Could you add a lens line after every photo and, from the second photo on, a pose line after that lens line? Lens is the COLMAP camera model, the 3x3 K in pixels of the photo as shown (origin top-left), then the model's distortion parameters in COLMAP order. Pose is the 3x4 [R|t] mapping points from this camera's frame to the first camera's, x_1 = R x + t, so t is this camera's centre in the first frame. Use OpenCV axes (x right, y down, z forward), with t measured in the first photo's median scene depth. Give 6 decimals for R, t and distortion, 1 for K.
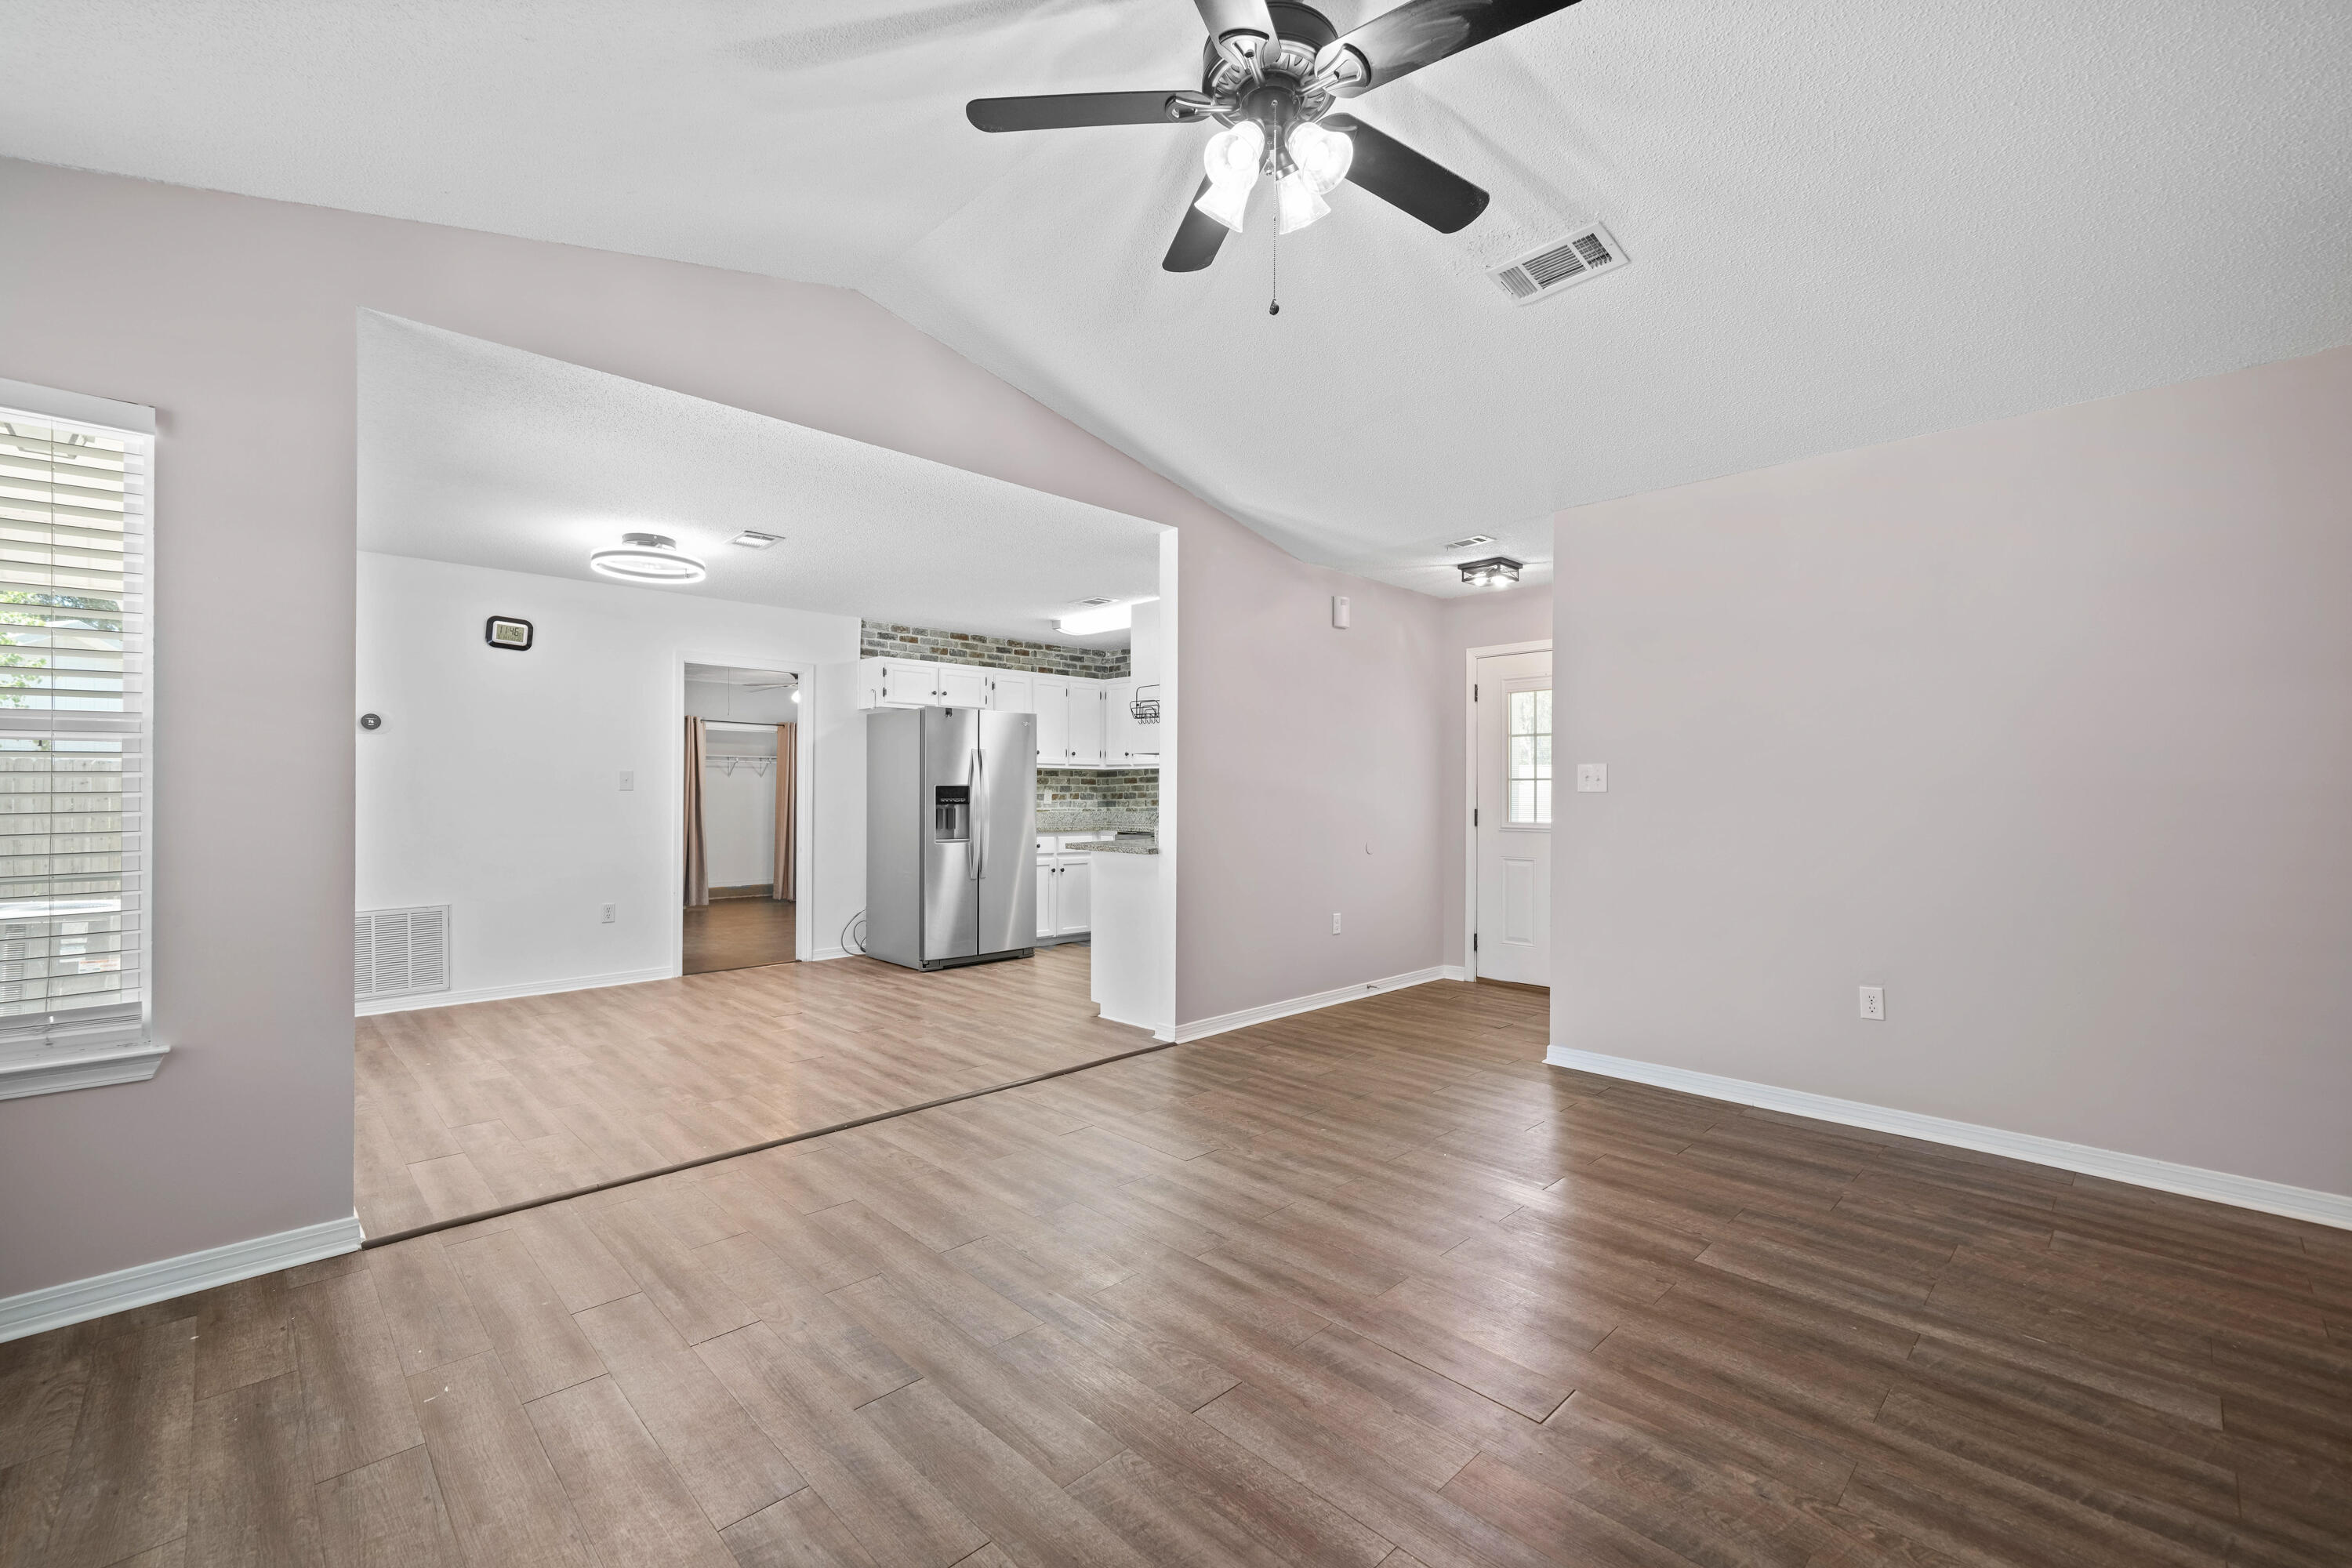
lens RADIAL K [[977.9, 0, 1152.5], [0, 977.9, 788.3], [0, 0, 1]] dist [0.000103, 0.000164]
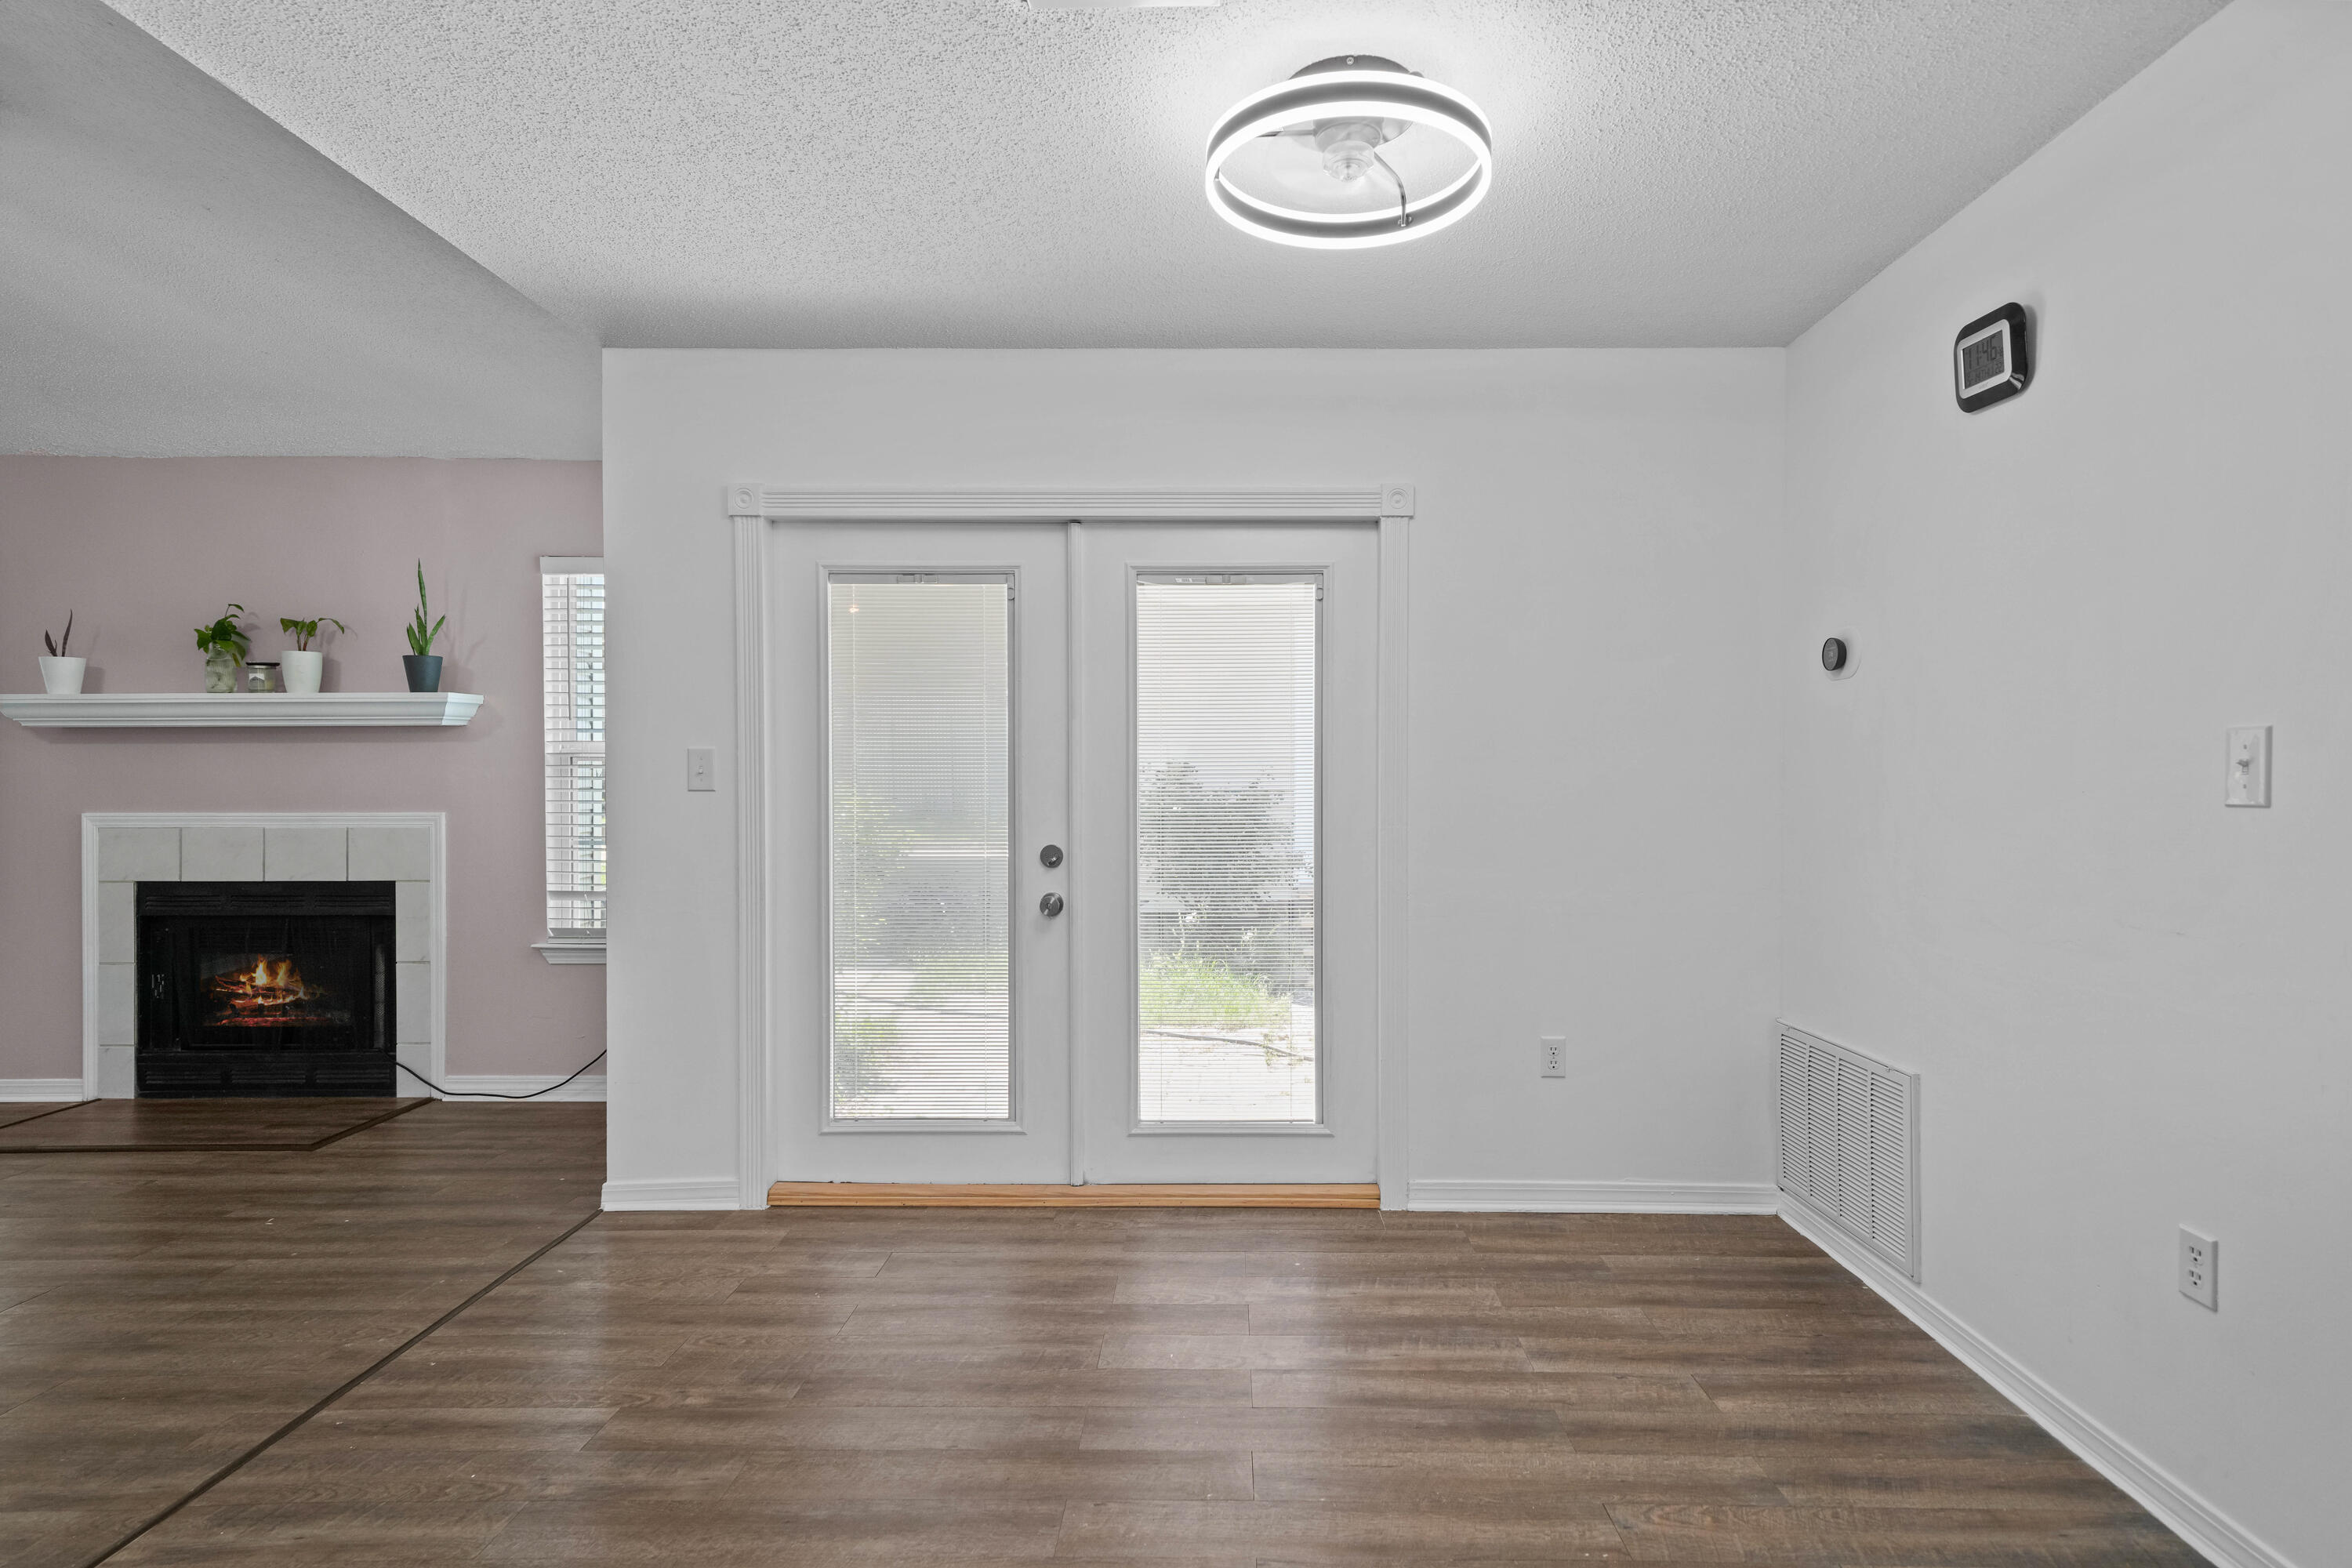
lens RADIAL K [[1203.0, 0, 1222.5], [0, 1203.0, 793.5], [0, 0, 1]] dist [0.012003, 0.001561]
pose [[-0.687767, 0.006084, -0.725906, -0.220371], [0.000343, 0.999967, 0.008055, -0.006122], [0.725932, 0.005291, -0.687747, 1.736039]]
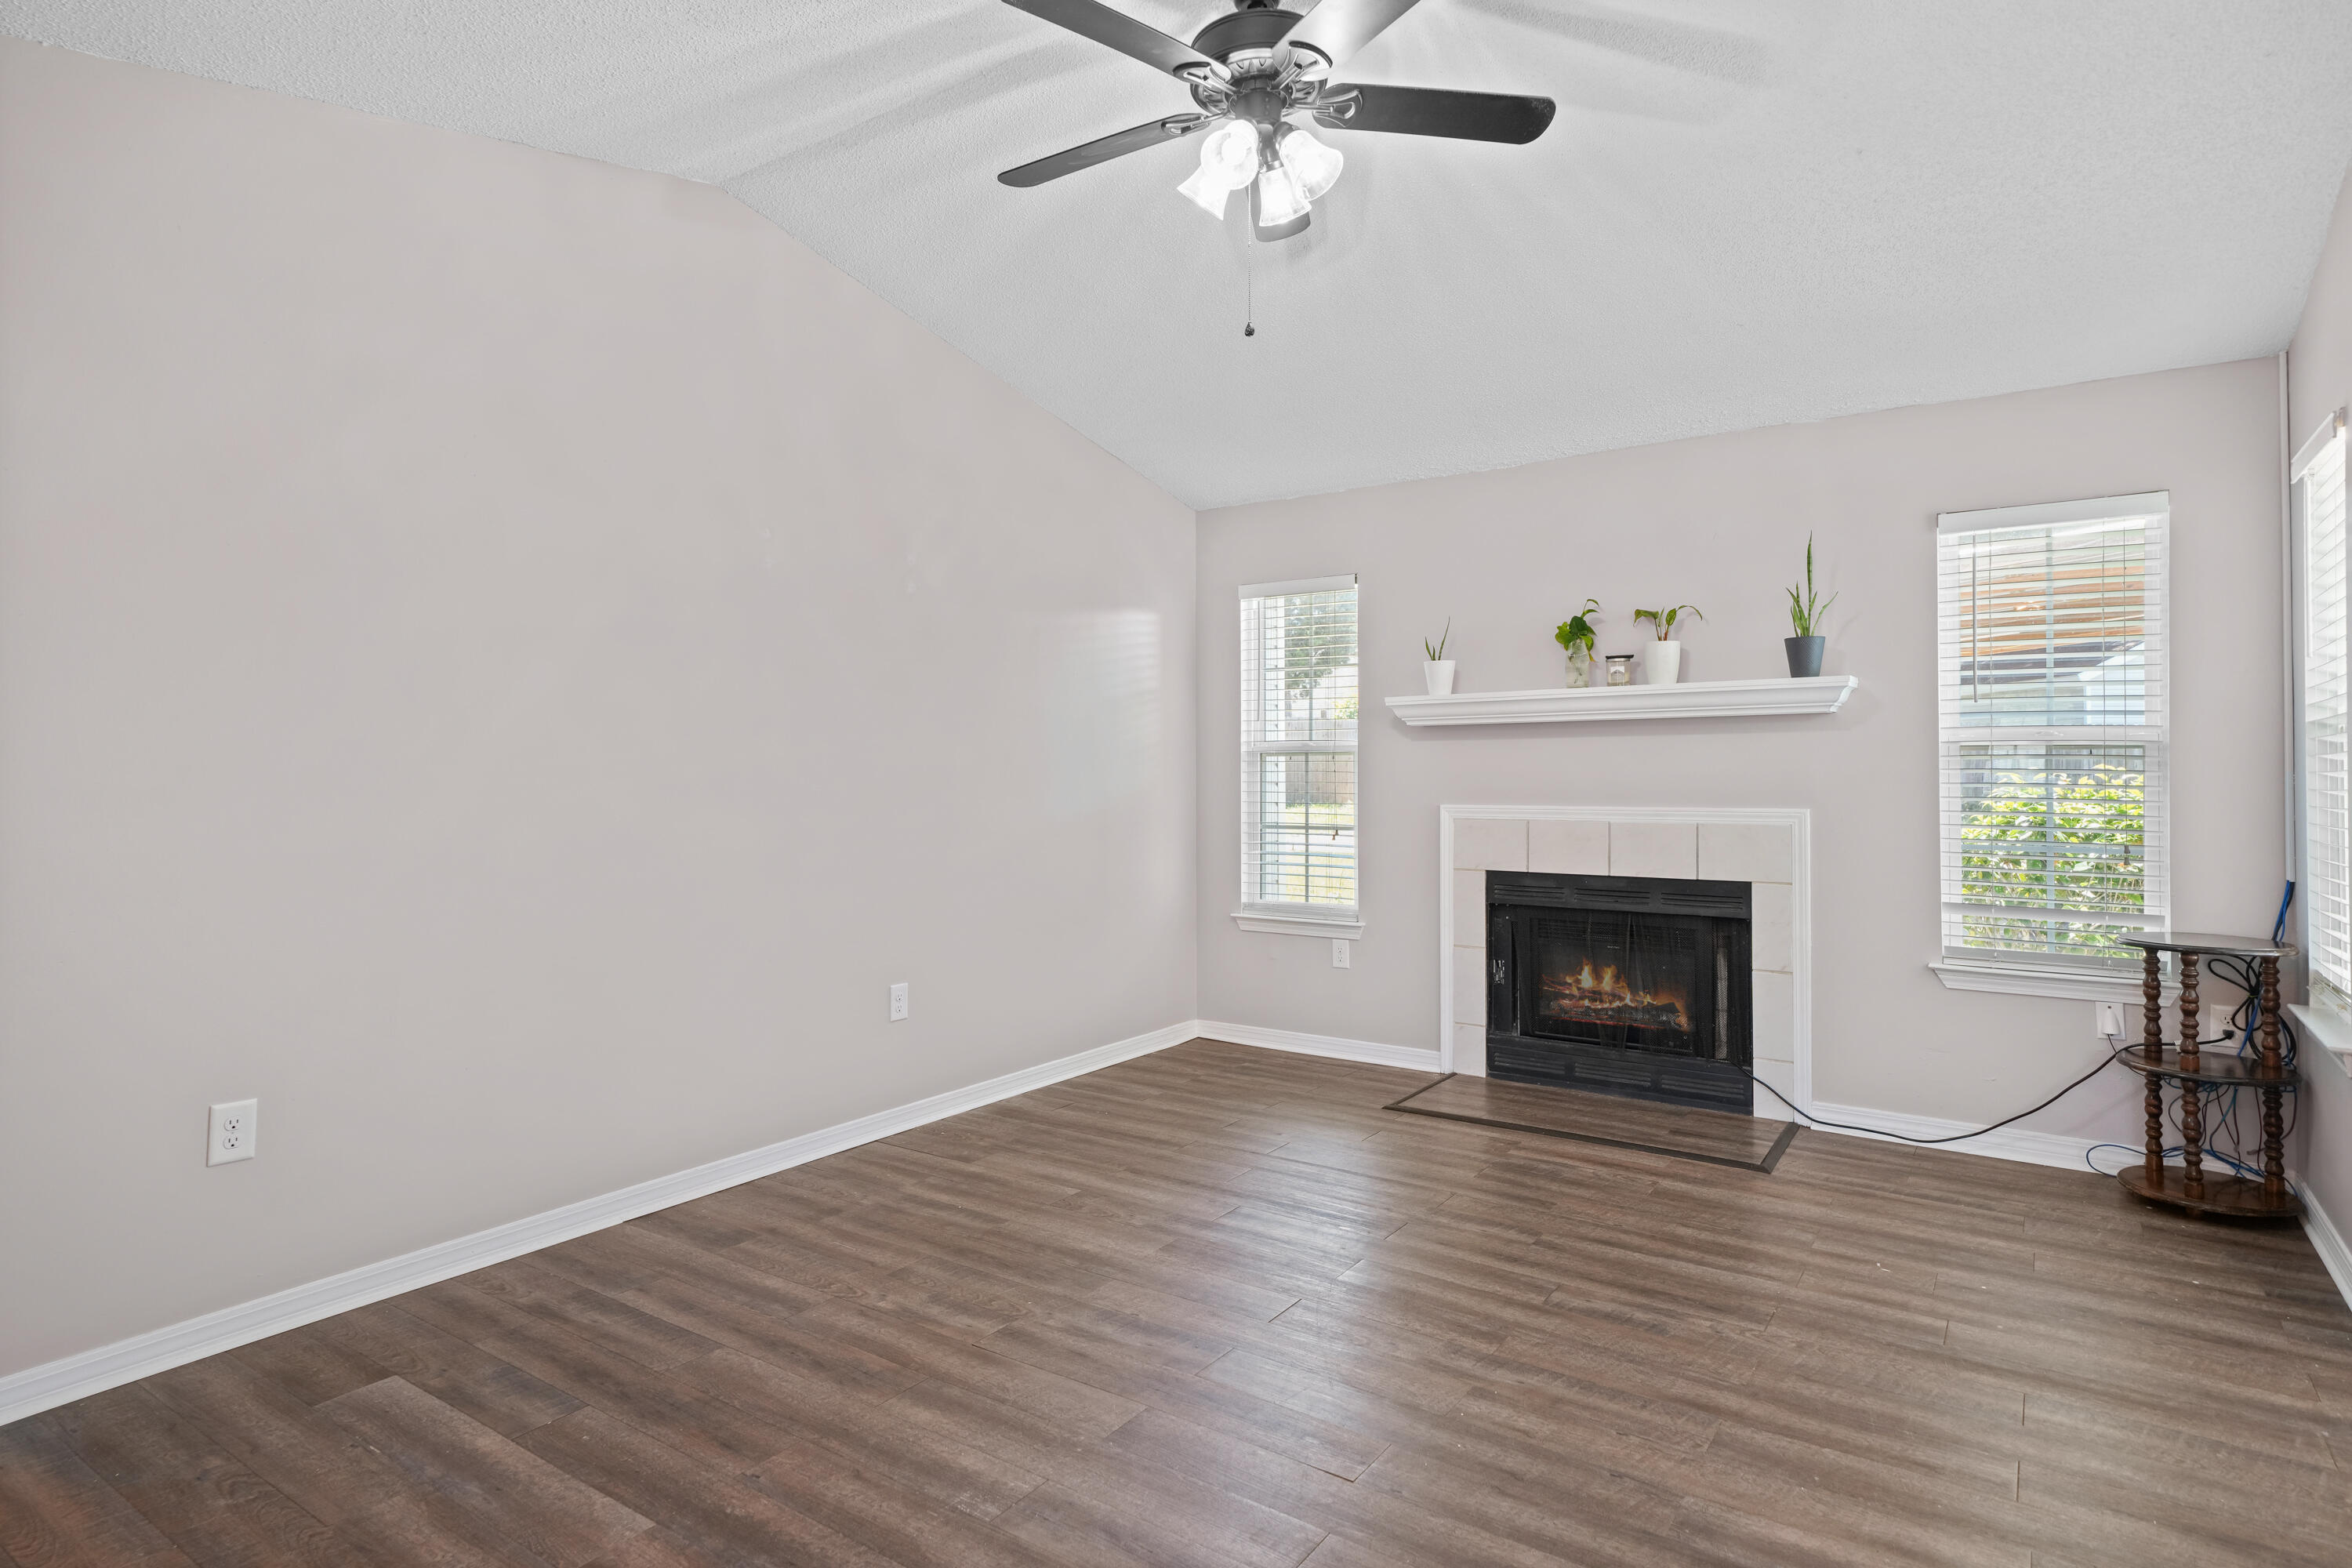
lens RADIAL K [[1247.7, 0, 1162.3], [0, 1247.7, 760.0], [0, 0, 1]] dist [0.006139, 0.000524]
pose [[-0.980533, -0.003053, -0.196329, 0.270921], [-0.000125, 0.999889, -0.014925, -0.005140], [0.196352, -0.014610, -0.980425, 1.306435]]
